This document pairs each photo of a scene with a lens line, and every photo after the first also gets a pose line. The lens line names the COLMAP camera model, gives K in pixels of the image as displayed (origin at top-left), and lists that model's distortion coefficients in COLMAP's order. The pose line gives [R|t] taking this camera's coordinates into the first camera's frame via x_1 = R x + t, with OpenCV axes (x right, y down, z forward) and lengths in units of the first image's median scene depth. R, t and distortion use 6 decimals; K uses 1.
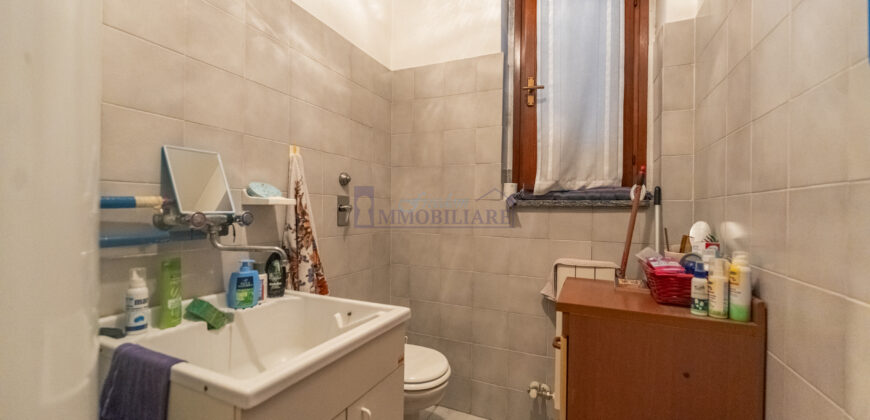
lens RADIAL K [[342.3, 0, 434.6], [0, 342.3, 213.7], [0, 0, 1]] dist [0.001149, -0.000507]
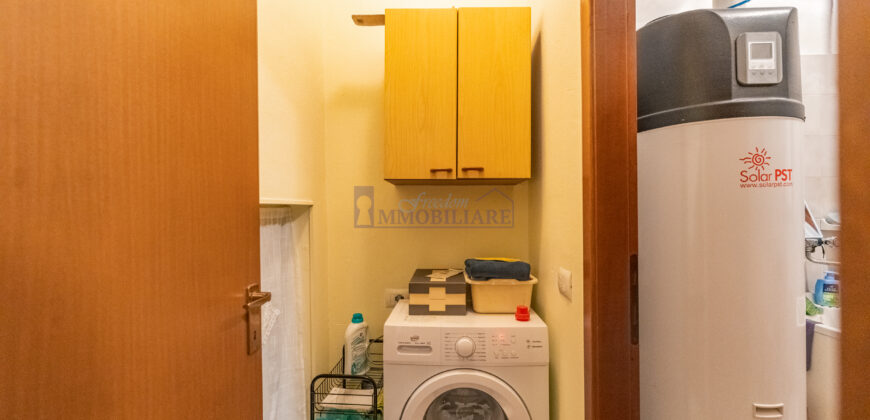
lens RADIAL K [[342.3, 0, 434.9], [0, 342.3, 210.2], [0, 0, 1]] dist [0.001149, -0.000507]
pose [[0.367021, -0.022043, -0.929951, 0.148673], [0.015282, 0.999727, -0.017666, -0.111335], [0.930087, -0.007728, 0.367258, -0.981948]]
